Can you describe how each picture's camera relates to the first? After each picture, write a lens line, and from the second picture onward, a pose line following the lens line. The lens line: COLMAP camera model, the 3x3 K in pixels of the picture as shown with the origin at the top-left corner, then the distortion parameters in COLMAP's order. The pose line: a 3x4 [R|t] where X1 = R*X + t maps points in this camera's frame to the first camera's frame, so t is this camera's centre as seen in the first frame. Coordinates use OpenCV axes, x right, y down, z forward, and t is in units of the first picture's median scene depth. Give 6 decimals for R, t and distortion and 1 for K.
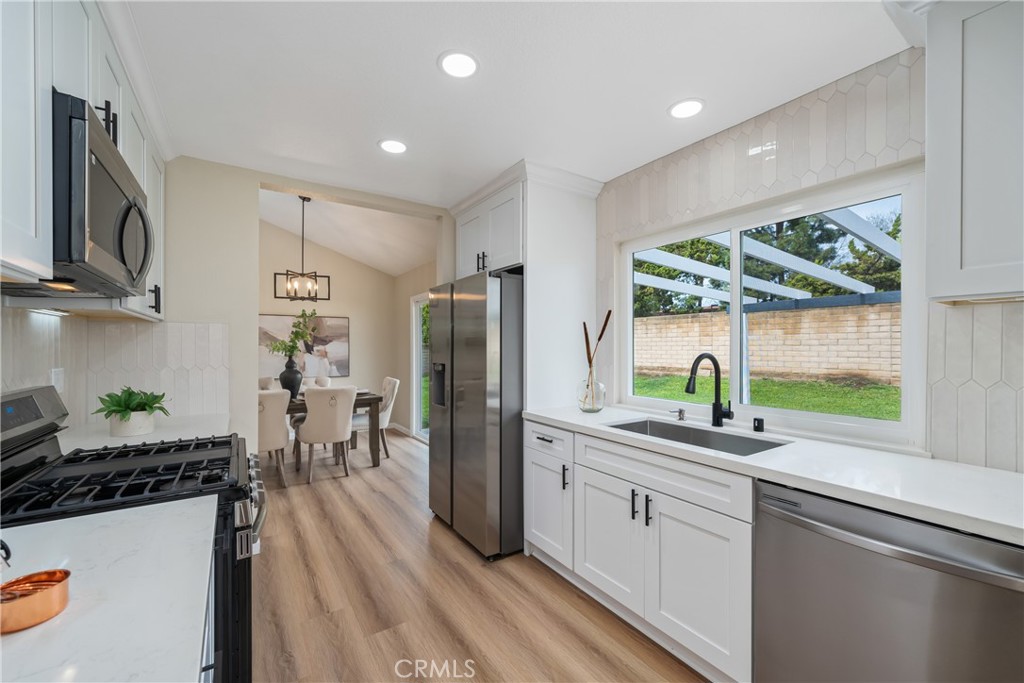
lens RADIAL K [[414.5, 0, 509.4], [0, 414.5, 347.2], [0, 0, 1]] dist [-0.000435, -0.002422]
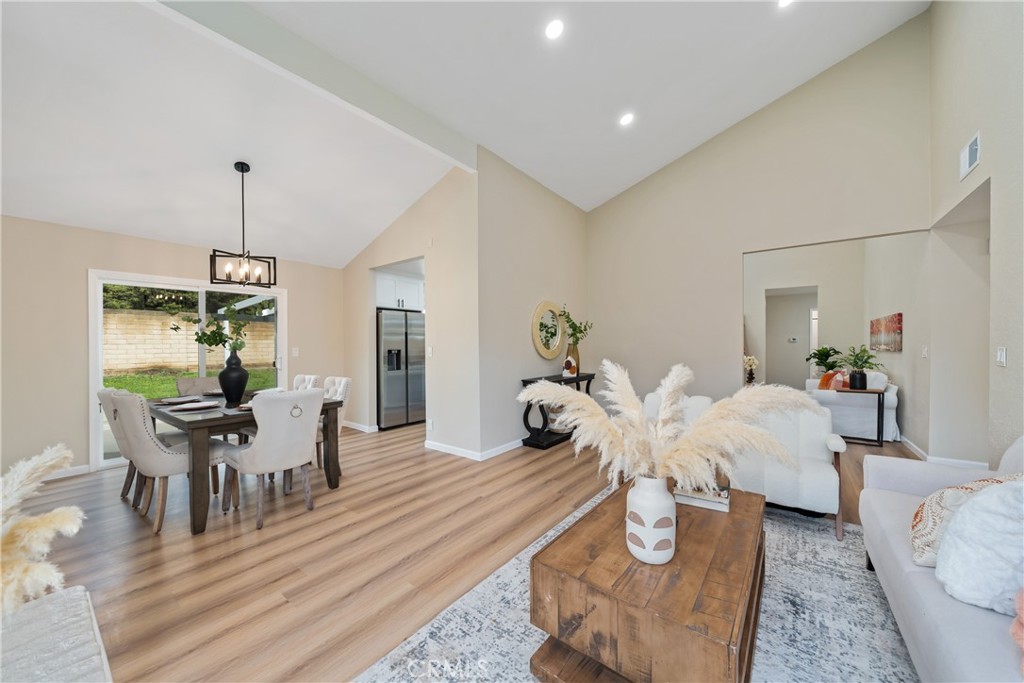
lens RADIAL K [[376.3, 0, 511.1], [0, 376.3, 347.0], [0, 0, 1]] dist [-0.006196, 0.000119]
pose [[-0.328228, -0.001131, 0.944598, -2.203603], [0.007658, 0.999963, 0.003858, 0.026442], [-0.944567, 0.008500, -0.328208, 1.135493]]
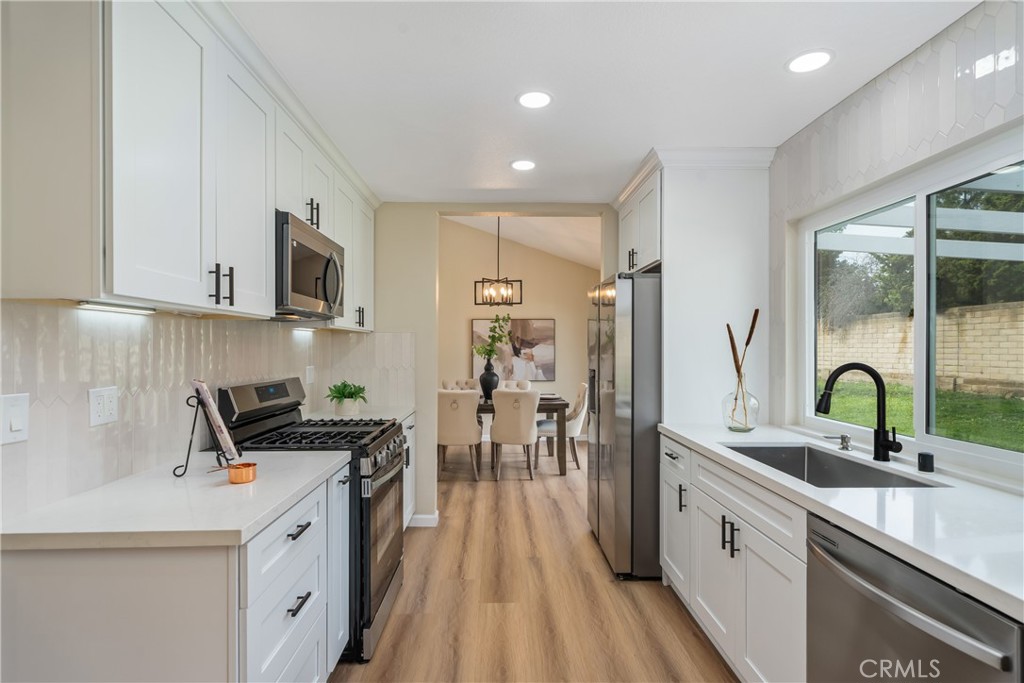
lens RADIAL K [[511.0, 0, 498.8], [0, 511.0, 348.5], [0, 0, 1]] dist [-0.001490, 0.000128]
pose [[0.839224, 0.000792, -0.543785, 0.310754], [-0.000899, 1.000000, 0.000068, -0.008895], [0.543785, 0.000432, 0.839225, -0.113431]]
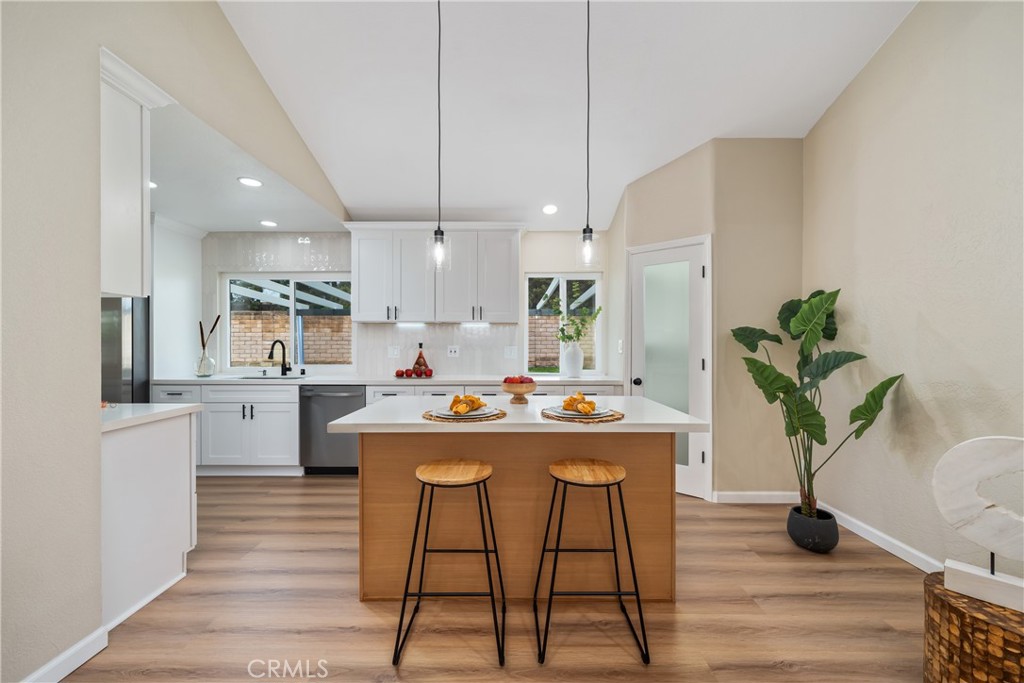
lens RADIAL K [[414.5, 0, 509.4], [0, 414.5, 347.2], [0, 0, 1]] dist [-0.000435, -0.002422]
pose [[0.560594, -0.006818, 0.828063, -0.423239], [0.000499, 0.999969, 0.007896, 0.025077], [-0.828091, -0.004013, 0.560580, -0.796603]]
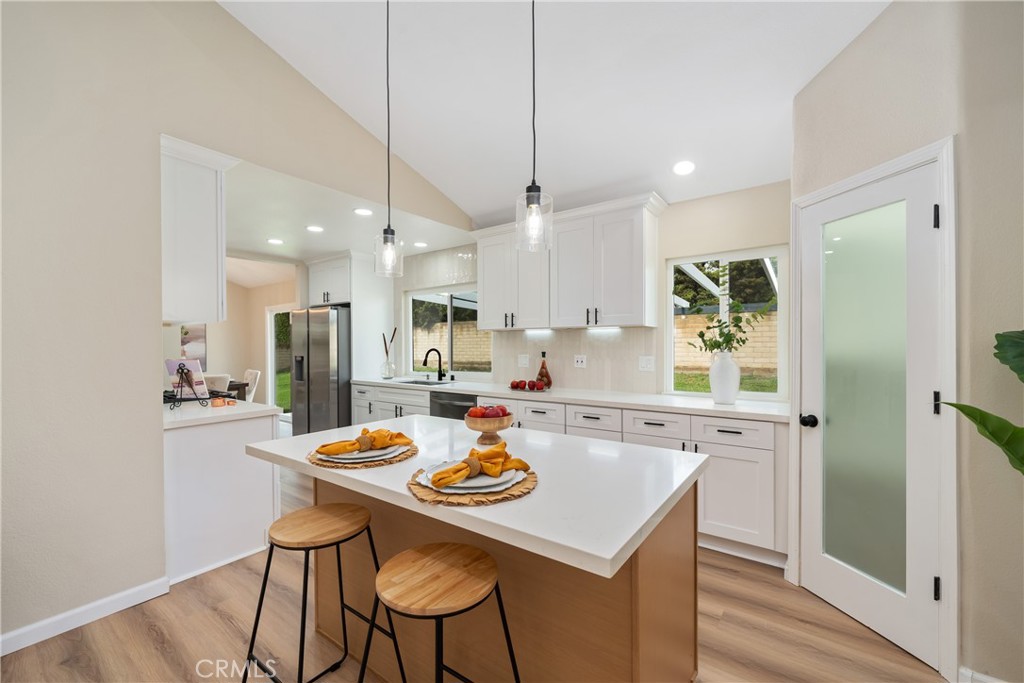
lens RADIAL K [[413.8, 0, 513.9], [0, 413.8, 347.6], [0, 0, 1]] dist [-0.001146, -0.000289]
pose [[0.938786, -0.006002, 0.344449, 0.074711], [0.004638, 0.999978, 0.004784, 0.001024], [-0.344470, -0.002893, 0.938793, -0.929336]]
